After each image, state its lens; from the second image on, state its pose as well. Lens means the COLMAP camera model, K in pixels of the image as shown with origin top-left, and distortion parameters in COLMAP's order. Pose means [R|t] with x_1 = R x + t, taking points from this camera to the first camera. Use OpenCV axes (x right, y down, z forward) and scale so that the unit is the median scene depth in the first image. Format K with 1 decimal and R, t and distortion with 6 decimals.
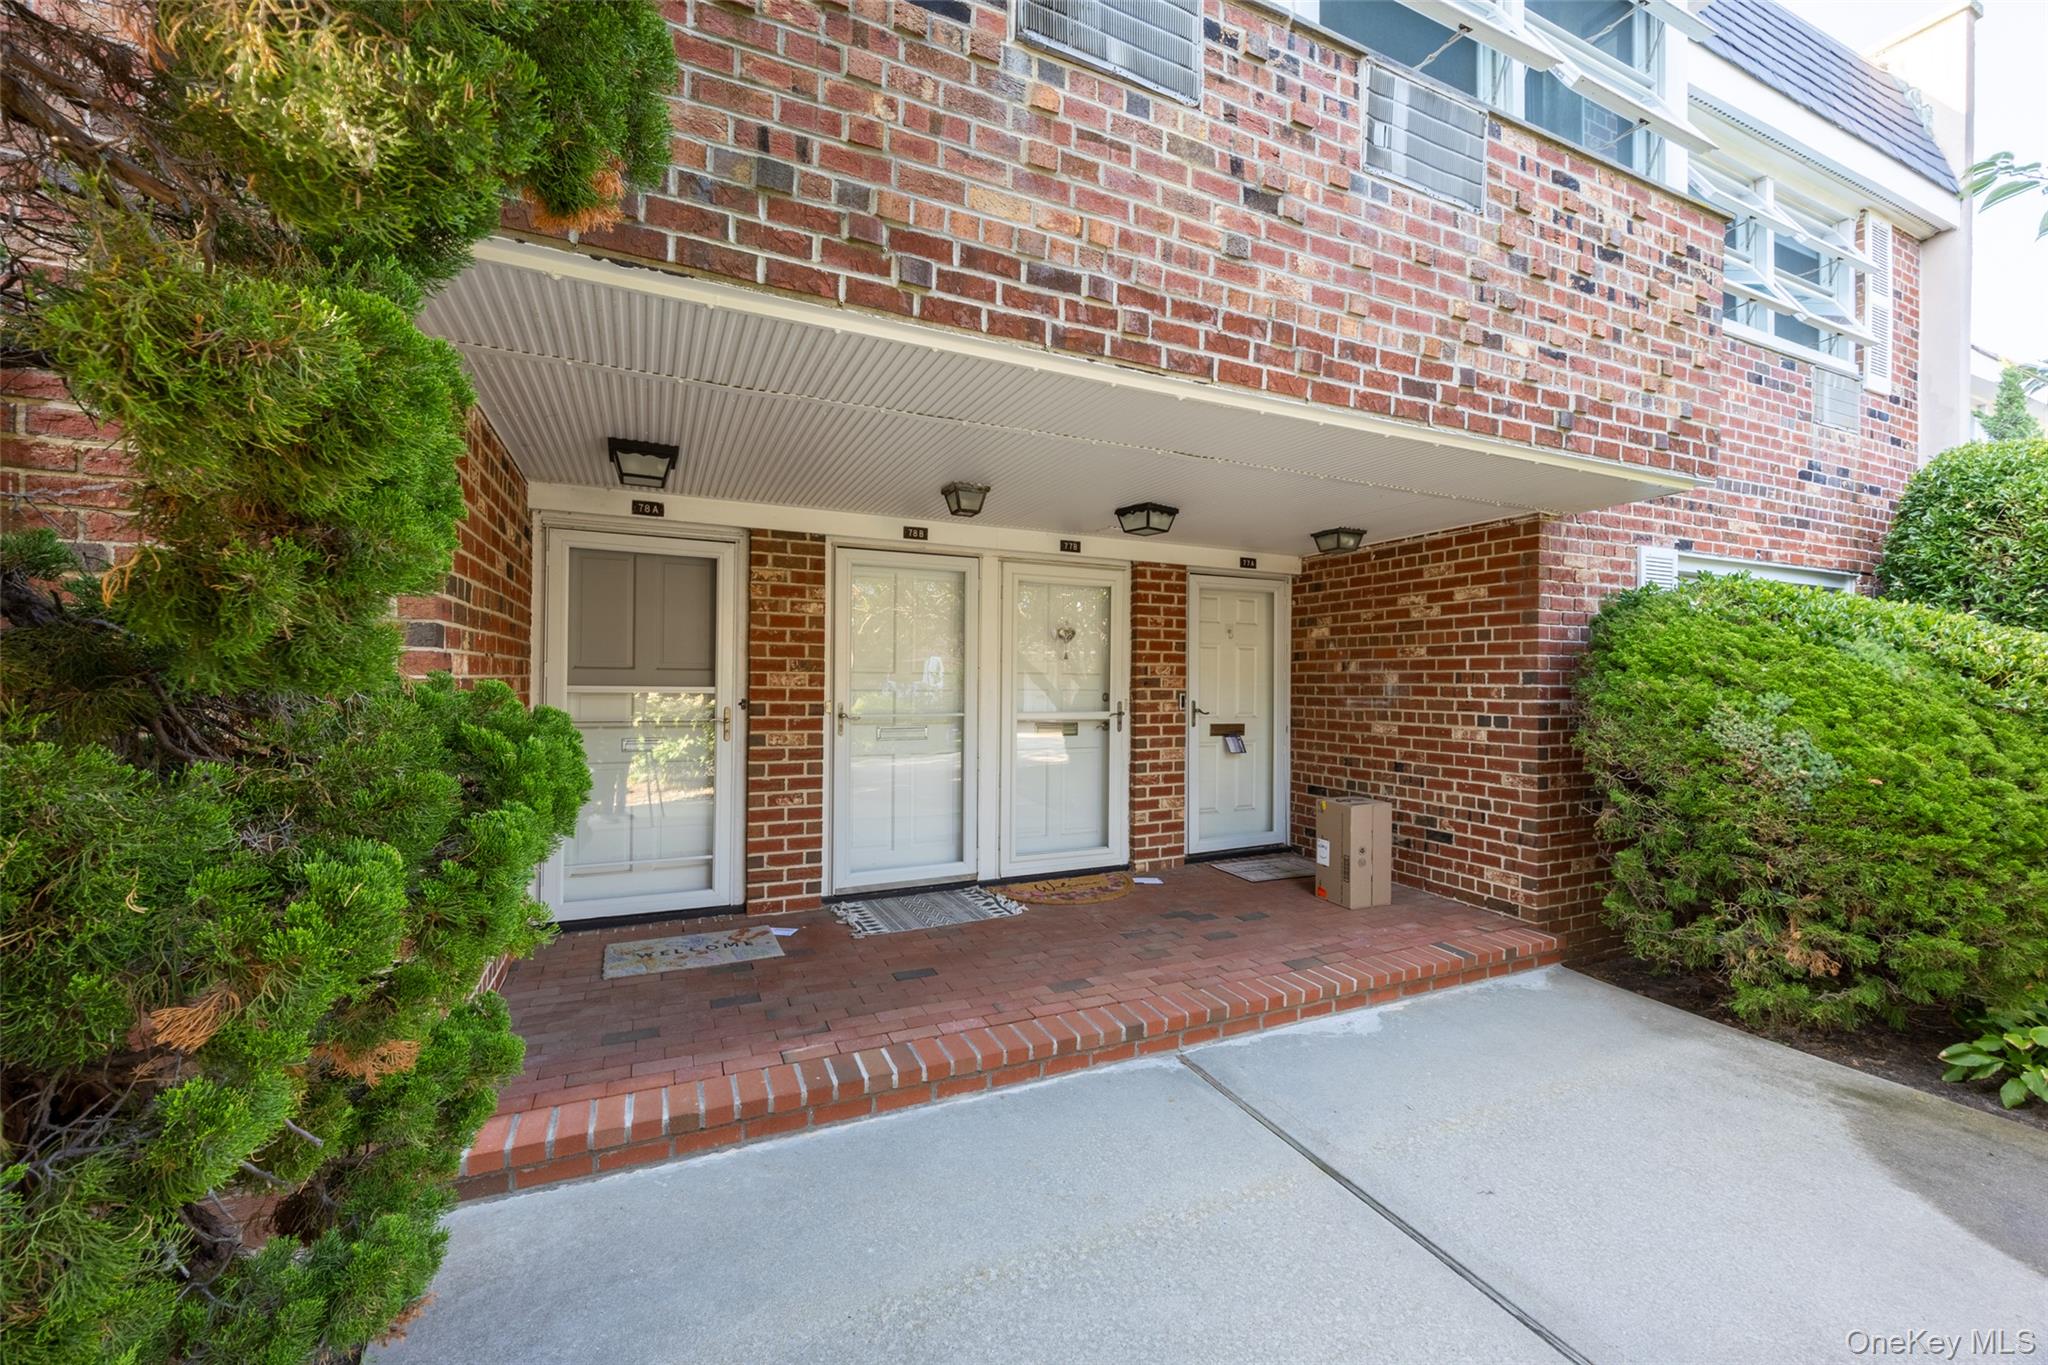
lens RADIAL K [[804.2, 0, 1022.6], [0, 804.2, 677.9], [0, 0, 1]] dist [0.002079, 0.000078]
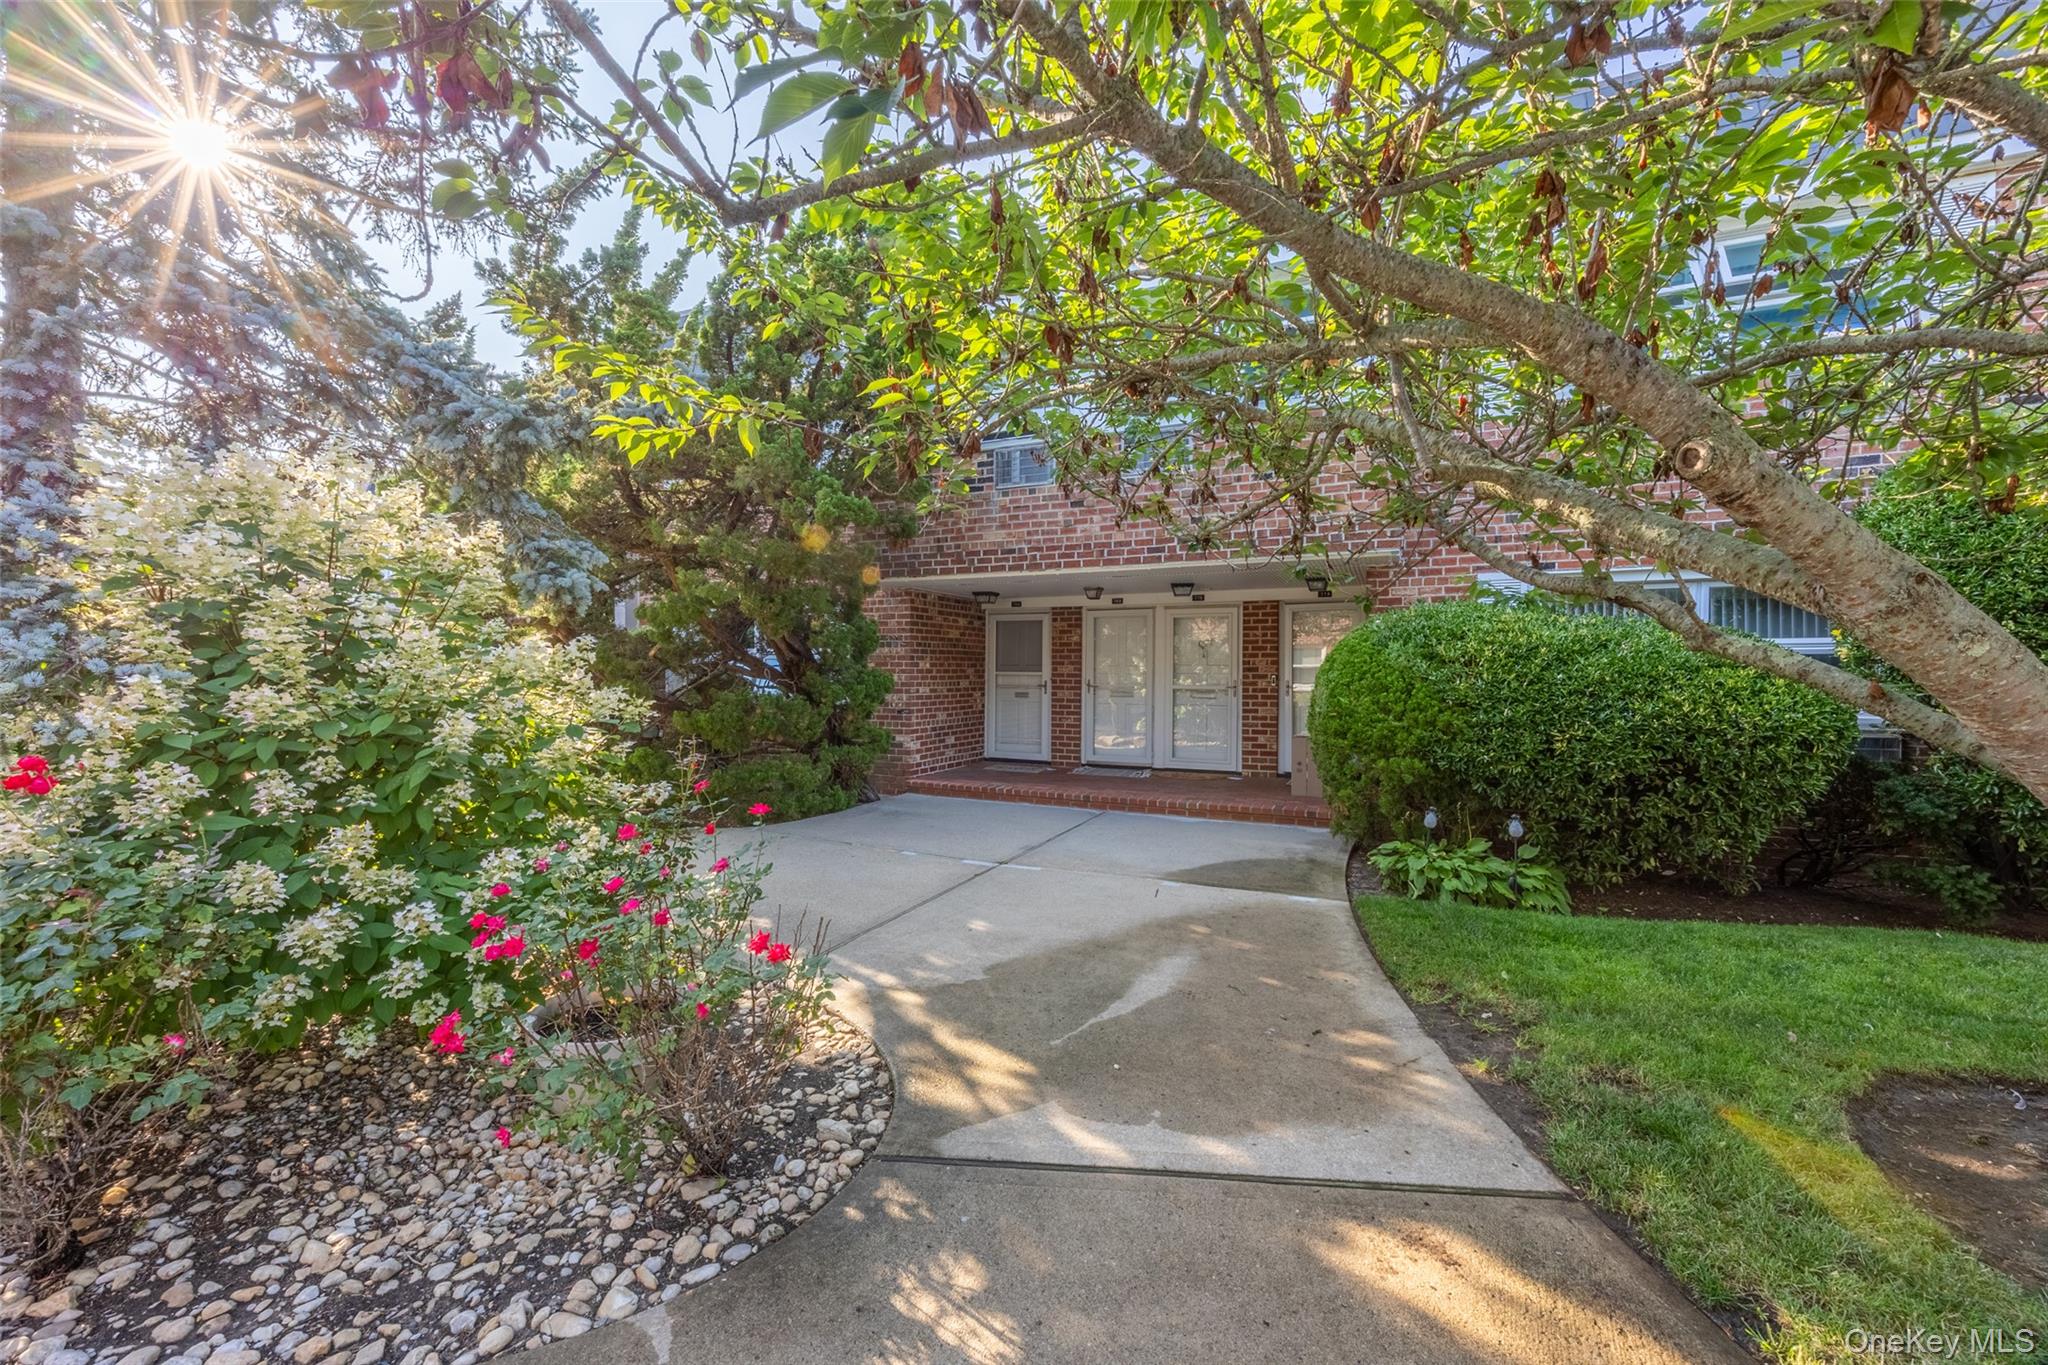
lens RADIAL K [[804.2, 0, 1022.6], [0, 804.2, 677.9], [0, 0, 1]] dist [0.002079, 0.000078]
pose [[0.647057, -0.000436, -0.762442, 2.222433], [0.003155, 0.999993, 0.002106, 0.035617], [0.762435, -0.003768, 0.647053, -0.980647]]
